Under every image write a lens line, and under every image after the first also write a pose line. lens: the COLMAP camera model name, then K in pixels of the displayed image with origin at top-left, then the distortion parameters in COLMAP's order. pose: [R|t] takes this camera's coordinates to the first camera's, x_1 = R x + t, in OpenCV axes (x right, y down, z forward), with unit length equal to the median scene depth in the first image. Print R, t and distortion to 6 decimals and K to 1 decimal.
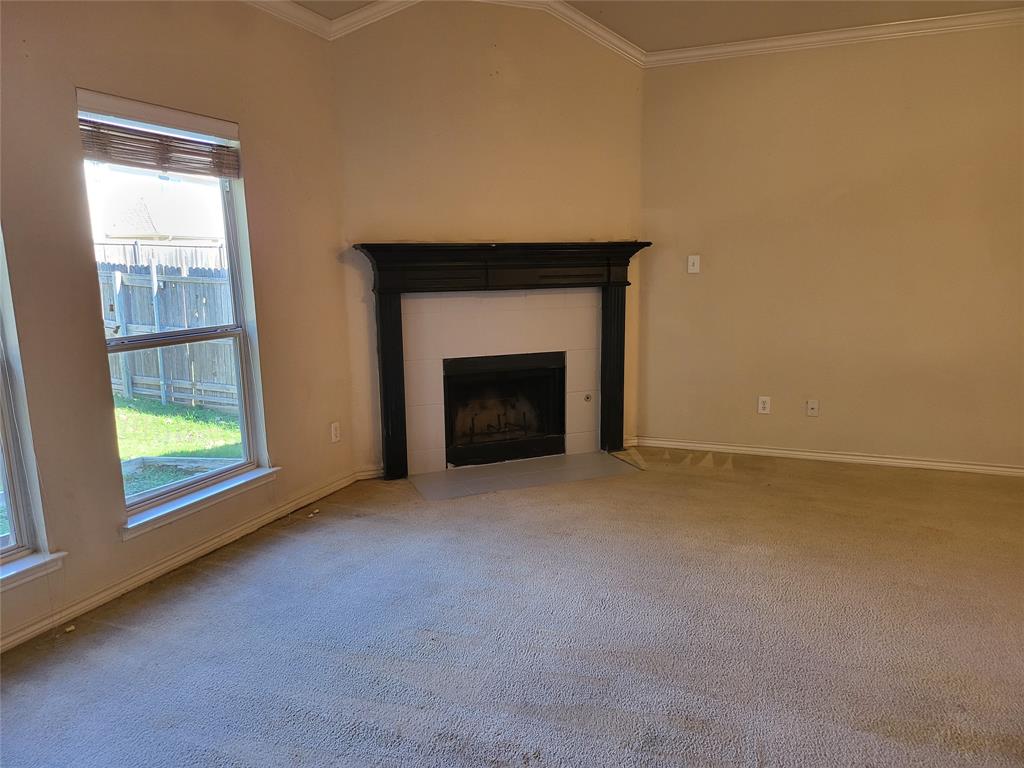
lens RADIAL K [[718.4, 0, 506.9], [0, 718.4, 391.0], [0, 0, 1]] dist [0.064877, -0.070998]
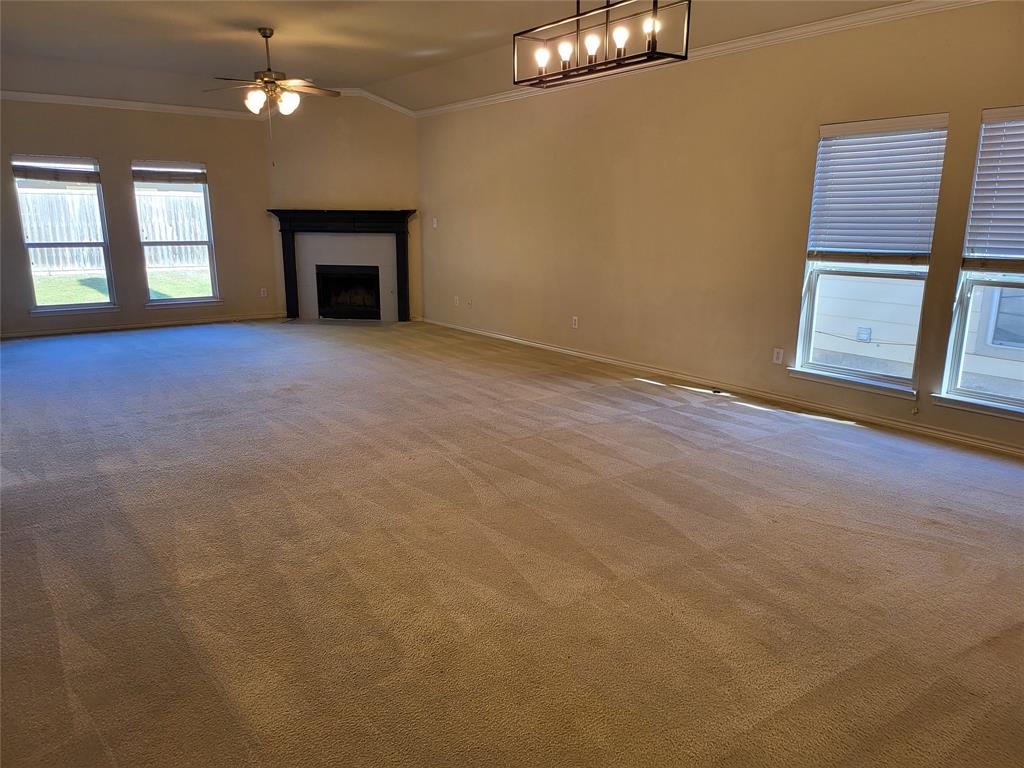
lens RADIAL K [[715.8, 0, 521.8], [0, 715.8, 388.1], [0, 0, 1]] dist [0.072517, -0.071599]
pose [[0.860788, 0.135098, -0.490706, 1.481117], [-0.105840, 0.990565, 0.087054, 0.064289], [0.497837, -0.022998, 0.866966, -0.532699]]
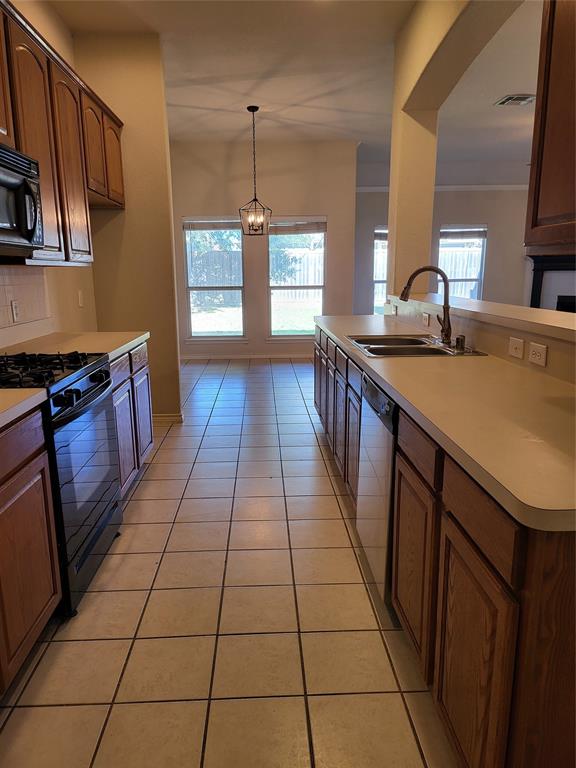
lens RADIAL K [[539.3, 0, 281.0], [0, 539.3, 388.6], [0, 0, 1]] dist [0.067856, -0.069086]
pose [[0.406245, 0.204781, -0.890522, 1.376076], [-0.153238, 0.976031, 0.154539, 0.137690], [0.900824, 0.073681, 0.427888, -0.801325]]
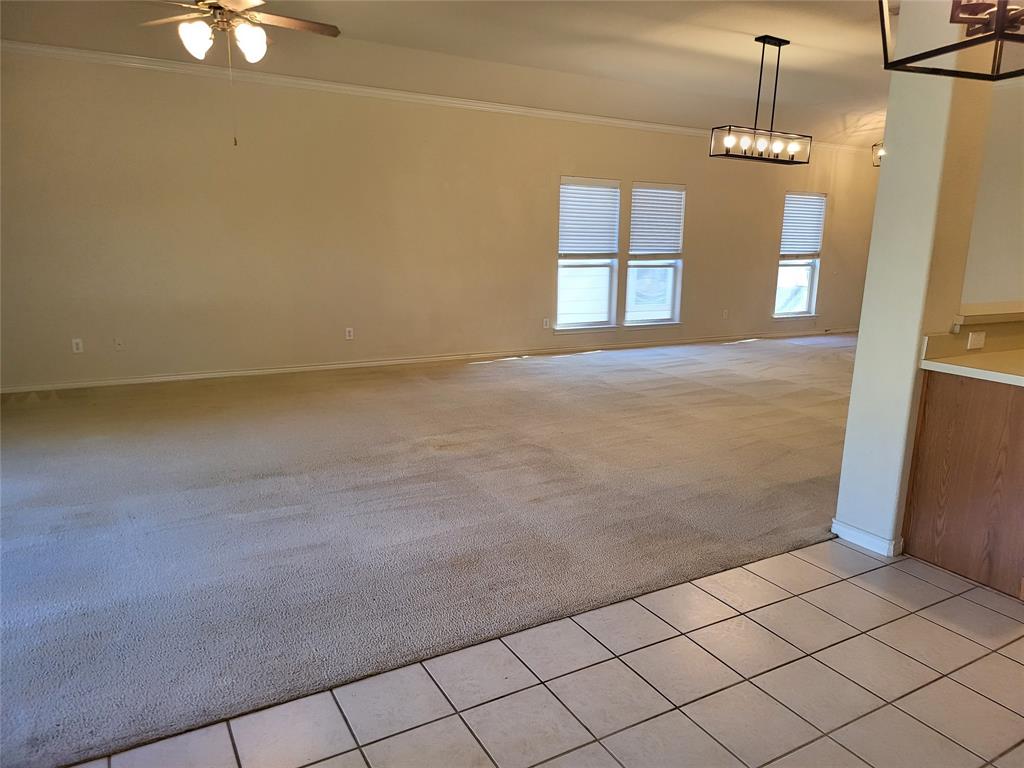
lens RADIAL K [[719.0, 0, 524.2], [0, 719.0, 389.8], [0, 0, 1]] dist [0.067856, -0.069086]
pose [[0.609041, -0.141773, 0.780365, -0.168782], [0.107667, 0.989565, 0.095750, 0.057181], [-0.785797, 0.025704, 0.617951, -0.357282]]
